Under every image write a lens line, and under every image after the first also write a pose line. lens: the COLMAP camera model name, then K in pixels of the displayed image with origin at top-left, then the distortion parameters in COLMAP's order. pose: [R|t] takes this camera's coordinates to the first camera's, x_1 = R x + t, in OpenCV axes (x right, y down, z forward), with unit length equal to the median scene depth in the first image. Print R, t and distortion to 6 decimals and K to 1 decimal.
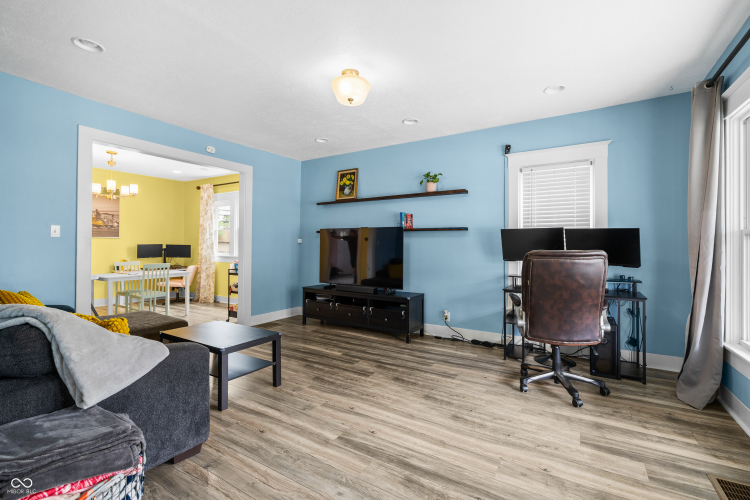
lens RADIAL K [[340.3, 0, 373.9], [0, 340.3, 241.6], [0, 0, 1]] dist [-0.000801, 0.000034]
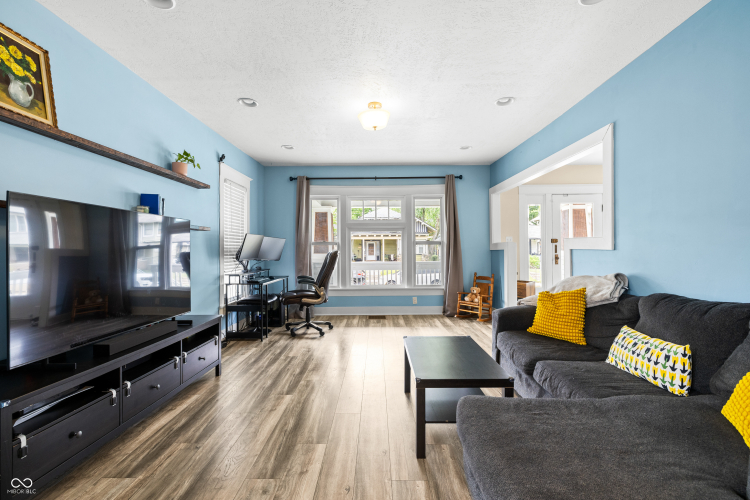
lens RADIAL K [[325.8, 0, 376.3], [0, 325.8, 248.2], [0, 0, 1]] dist [-0.001199, -0.000231]
pose [[-0.535621, 0.005178, 0.844443, -0.752609], [-0.004798, 0.999946, -0.009175, 0.018948], [-0.844445, -0.008966, -0.535567, 1.162606]]
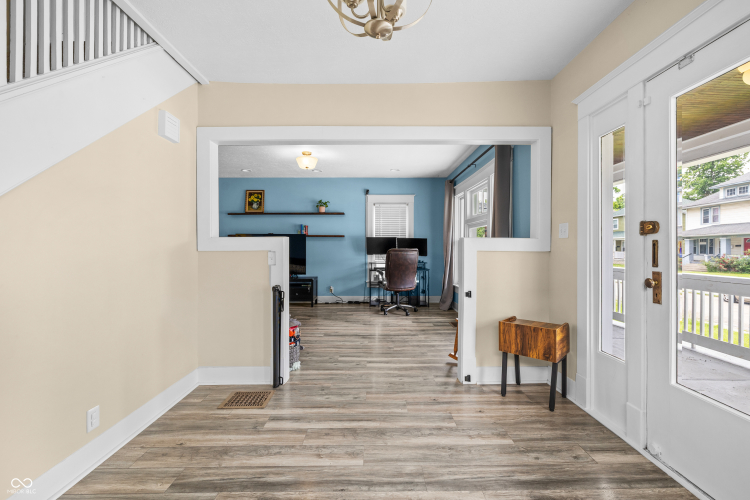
lens RADIAL K [[340.3, 0, 373.9], [0, 340.3, 241.6], [0, 0, 1]] dist [-0.000801, 0.000034]
pose [[0.852759, 0.006324, 0.522266, -0.513911], [-0.006314, 0.999978, -0.001799, -0.009635], [-0.522266, -0.001764, 0.852781, -0.543914]]
